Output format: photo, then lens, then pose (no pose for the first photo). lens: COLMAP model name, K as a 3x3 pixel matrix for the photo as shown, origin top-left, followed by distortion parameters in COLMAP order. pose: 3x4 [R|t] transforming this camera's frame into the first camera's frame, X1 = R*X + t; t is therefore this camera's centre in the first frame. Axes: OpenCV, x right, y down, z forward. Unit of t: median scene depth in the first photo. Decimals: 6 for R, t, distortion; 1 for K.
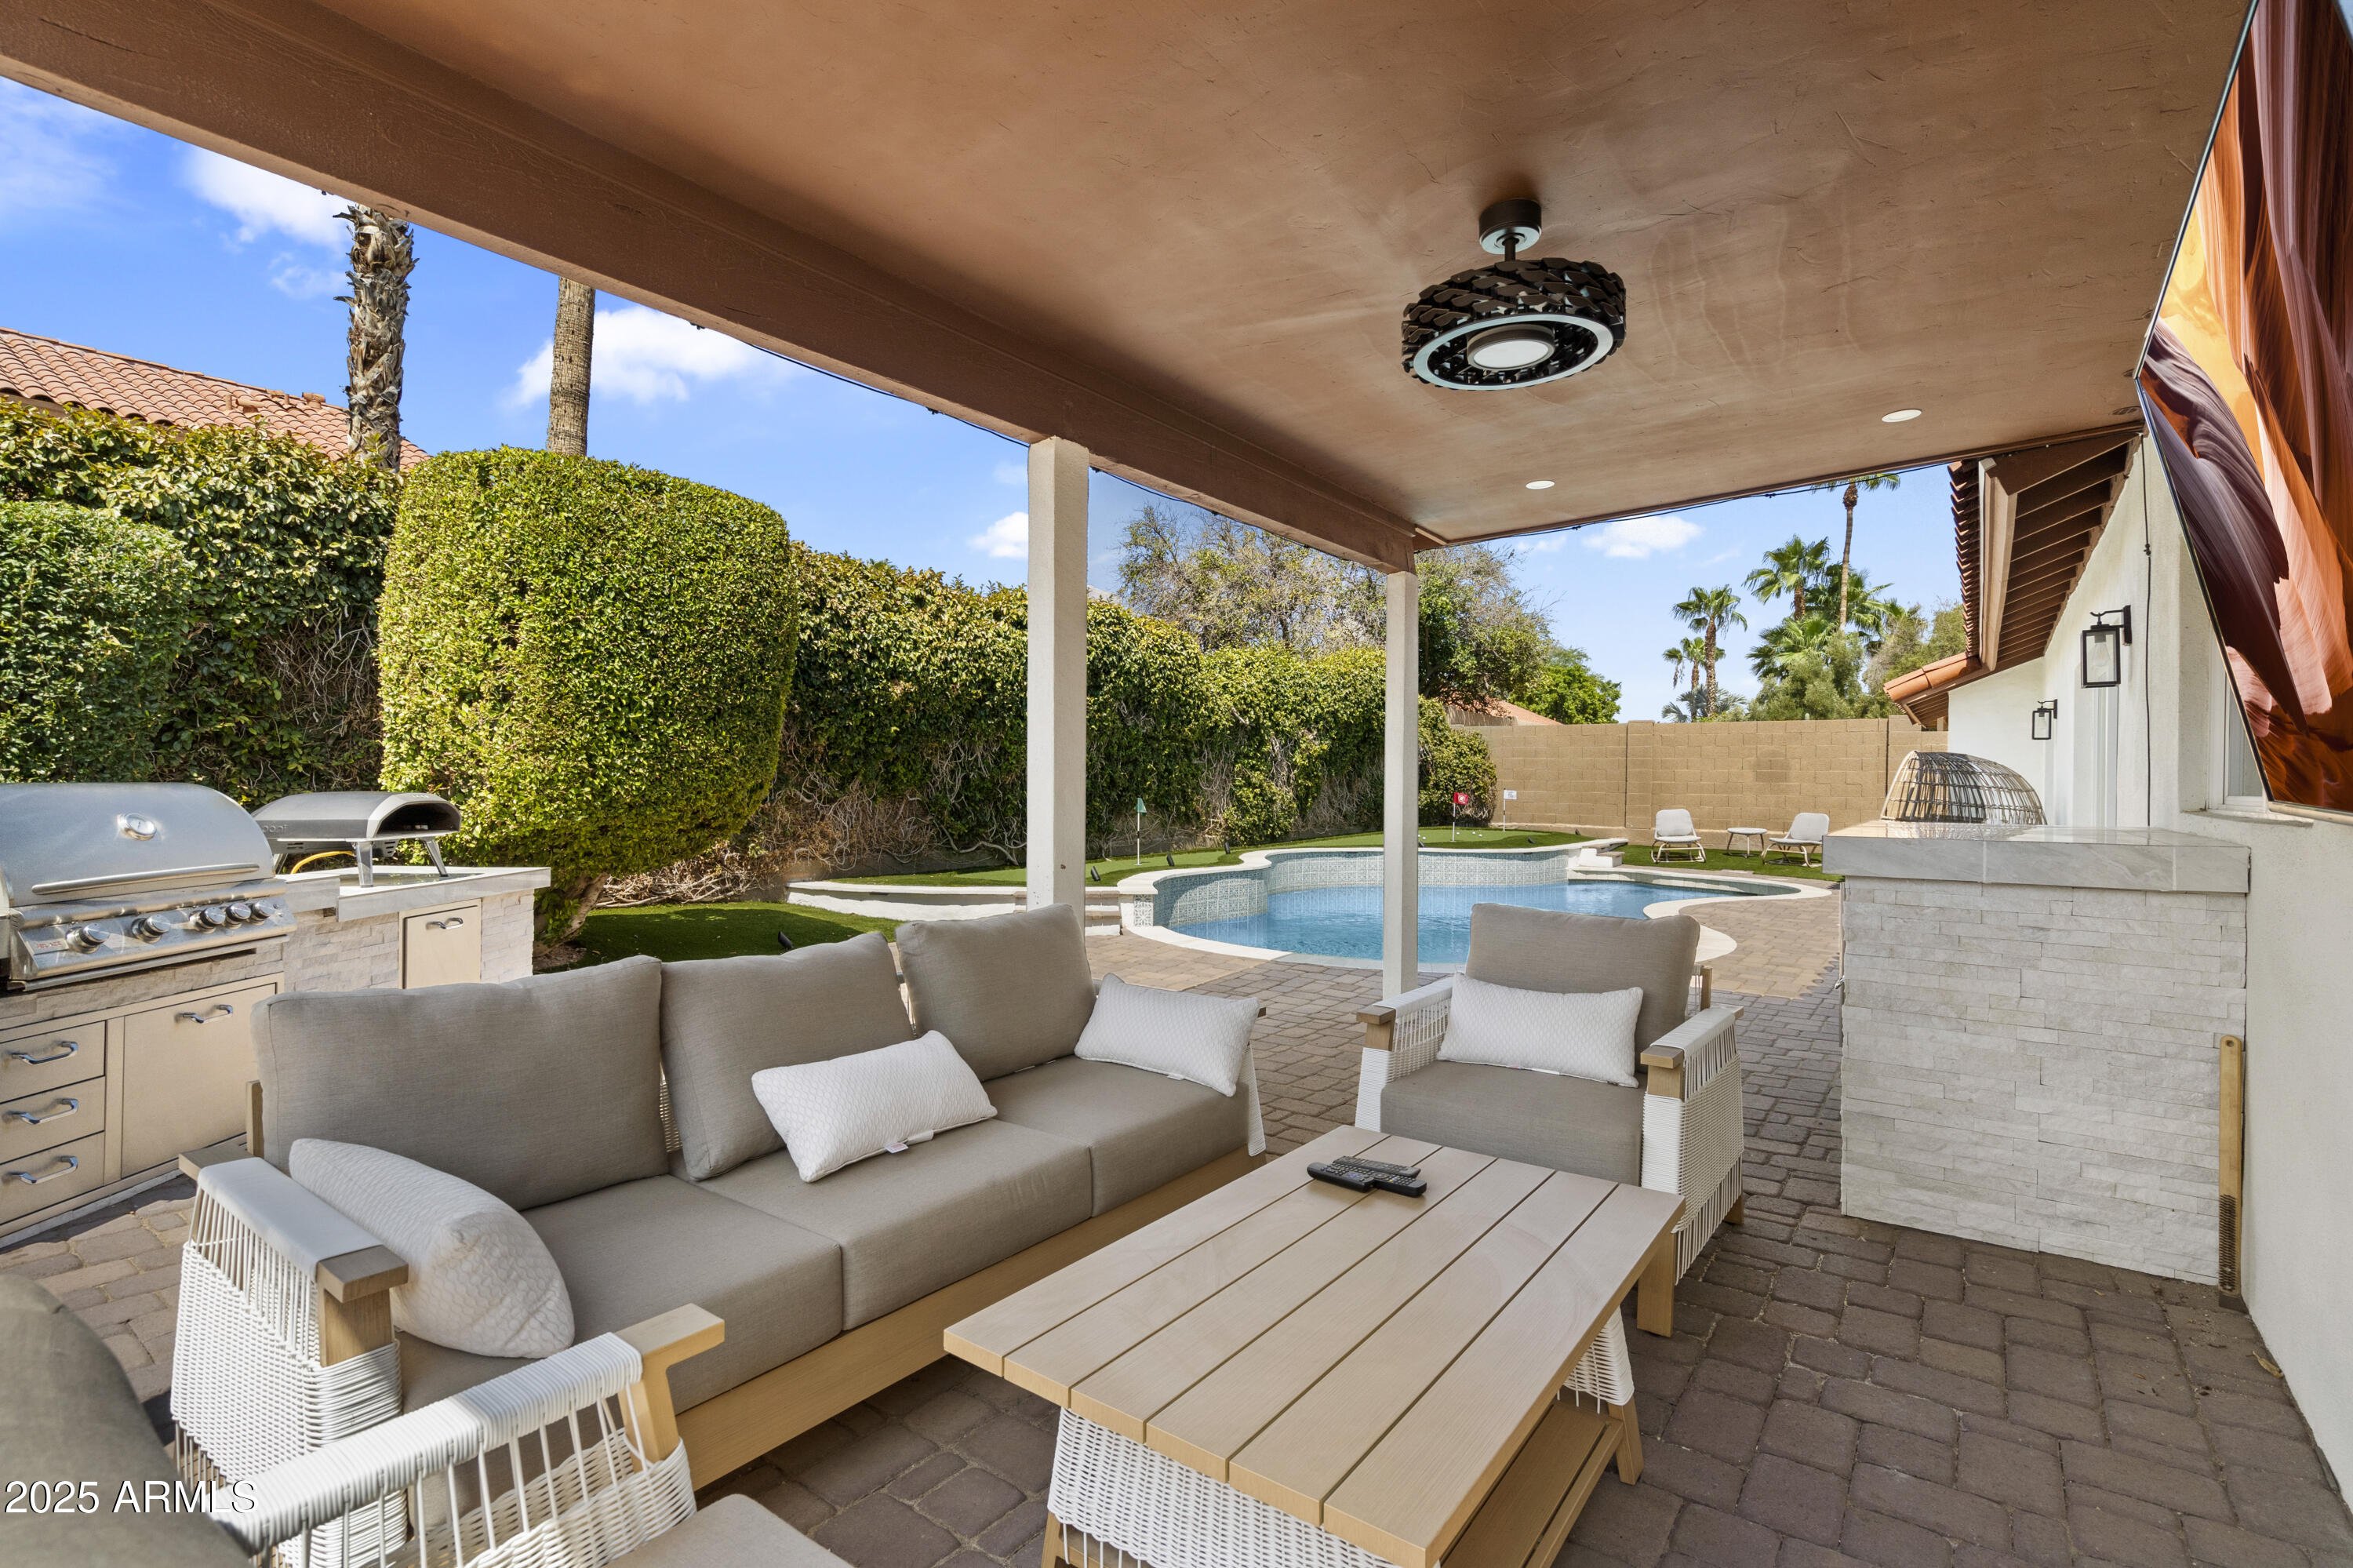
lens RADIAL K [[1059.3, 0, 1176.5], [0, 1059.3, 784.0], [0, 0, 1]] dist [-0.001737, 0.000020]
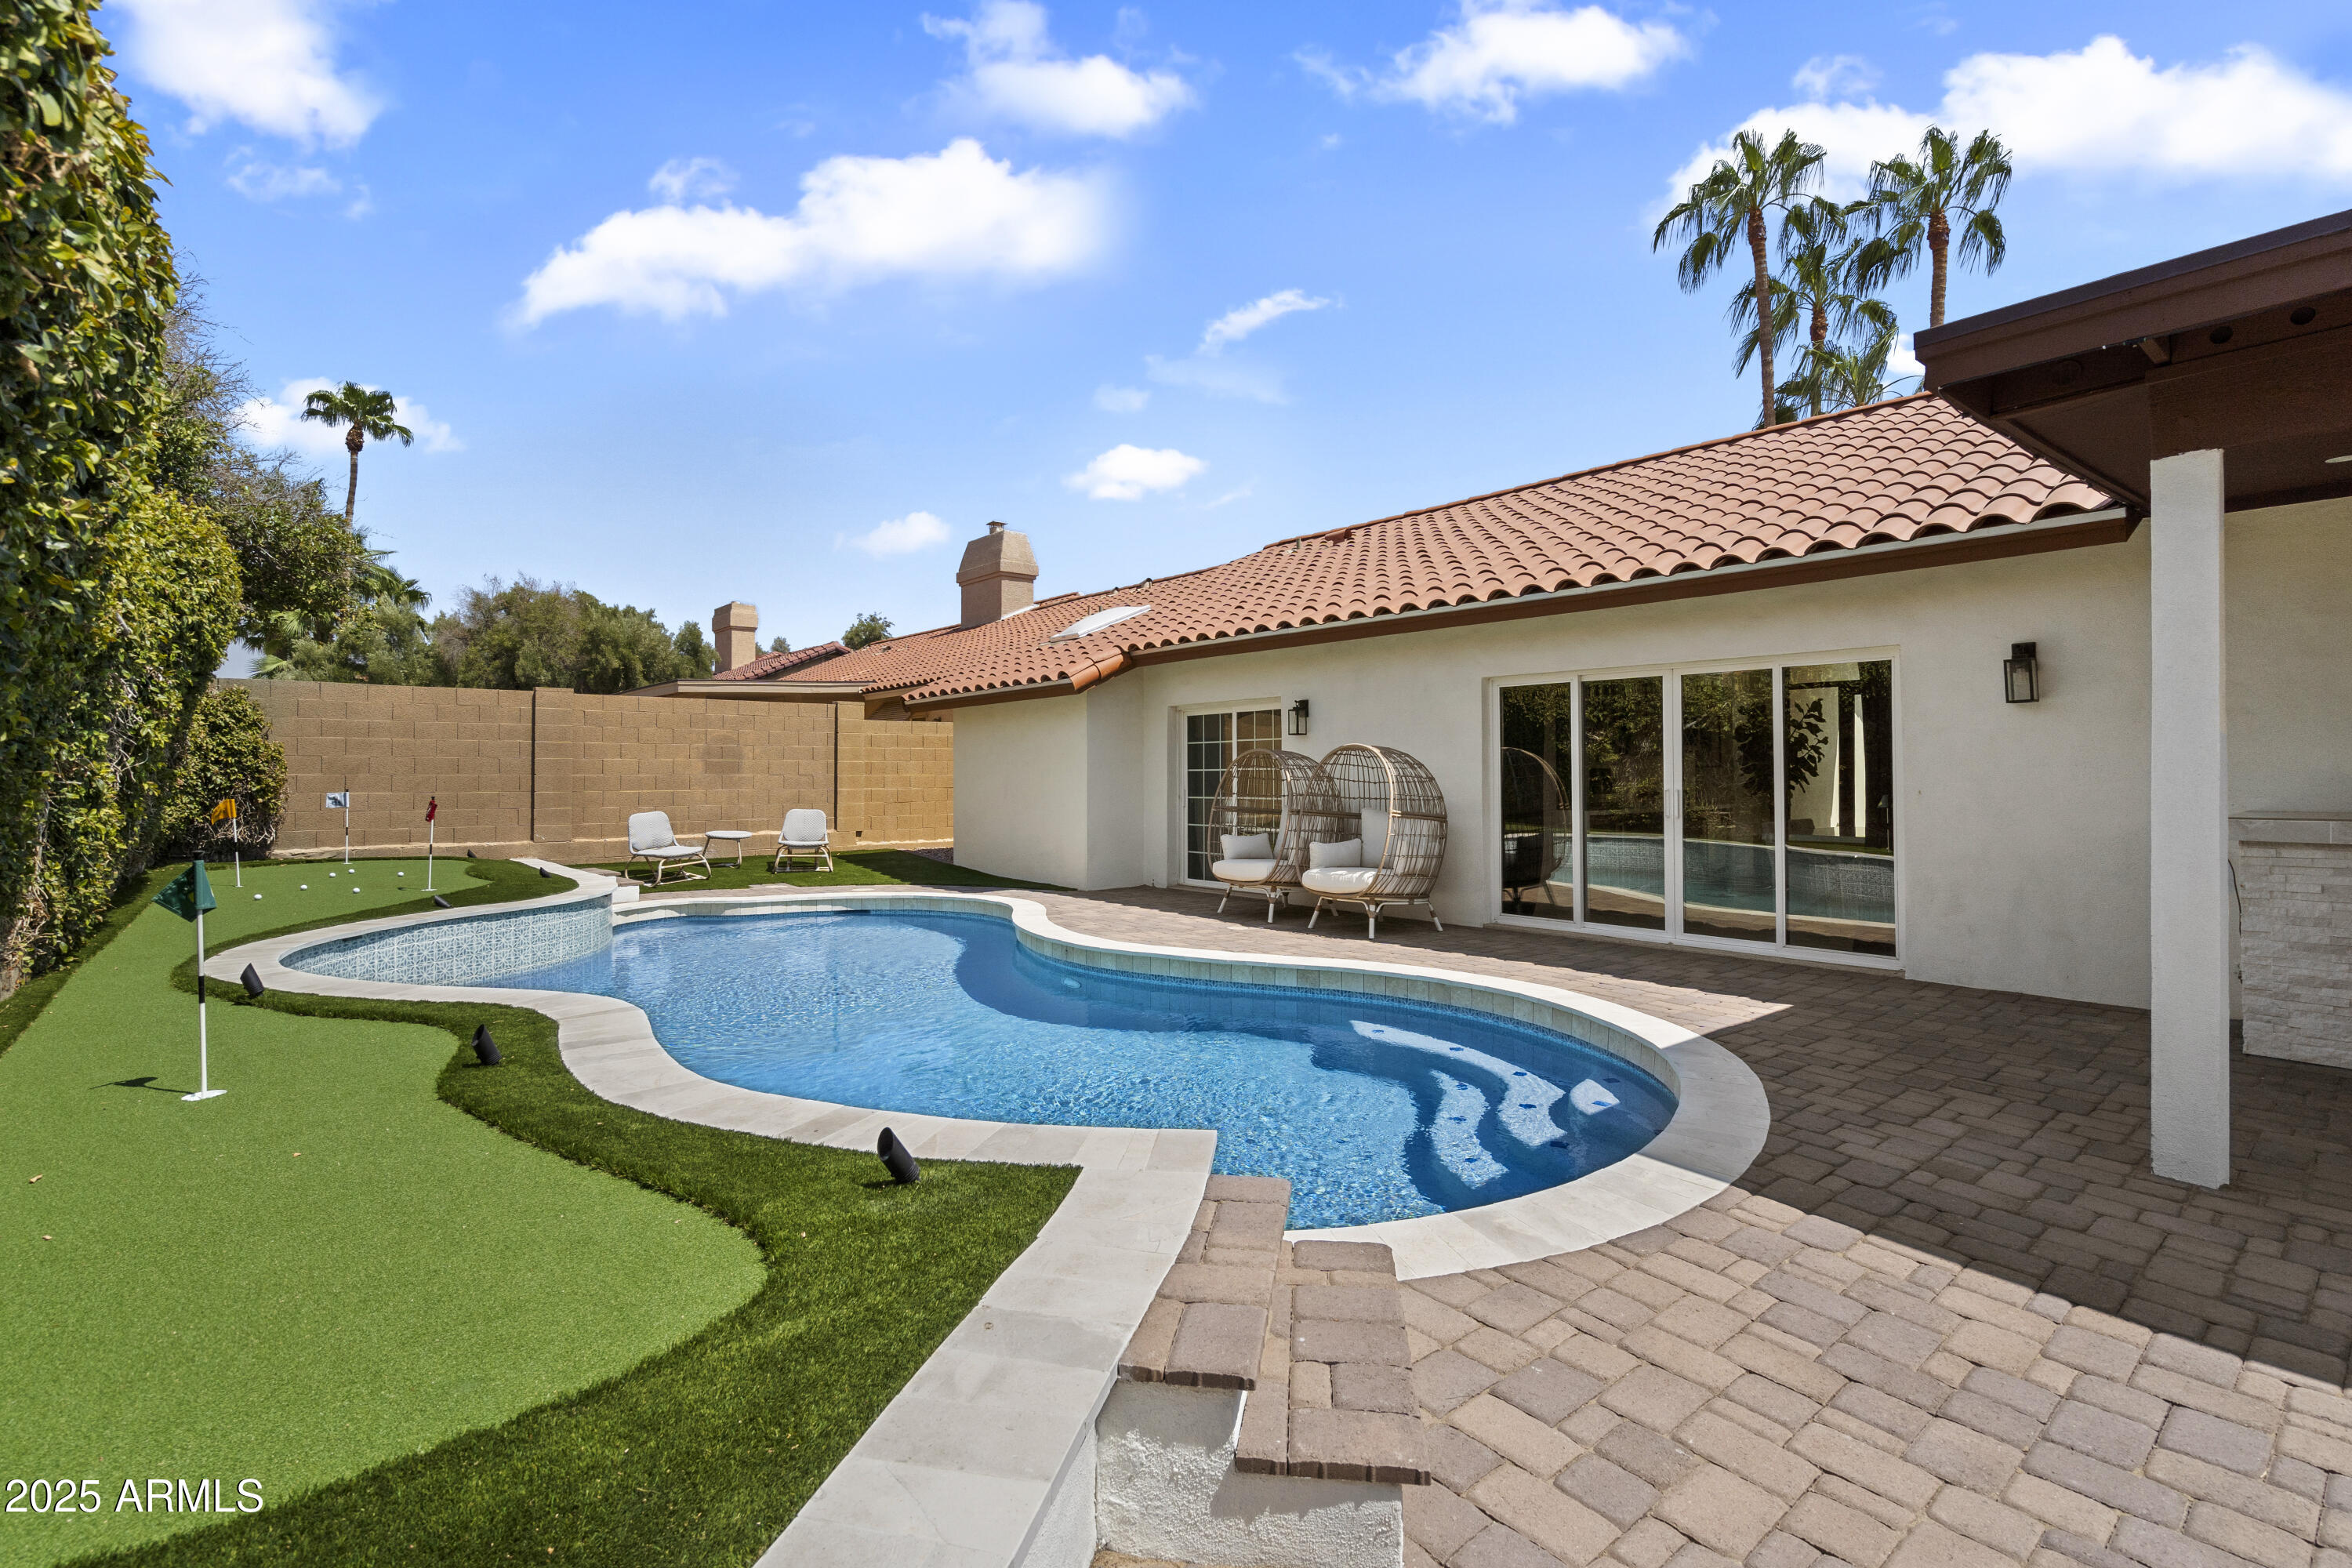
lens RADIAL K [[1058.8, 0, 1176.0], [0, 1058.8, 784.0], [0, 0, 1]] dist [-0.001737, 0.000020]
pose [[0.224832, -0.020006, 0.974192, -0.161462], [0.007805, 0.999794, 0.018730, -0.006350], [-0.974366, 0.003392, 0.224941, 0.464711]]
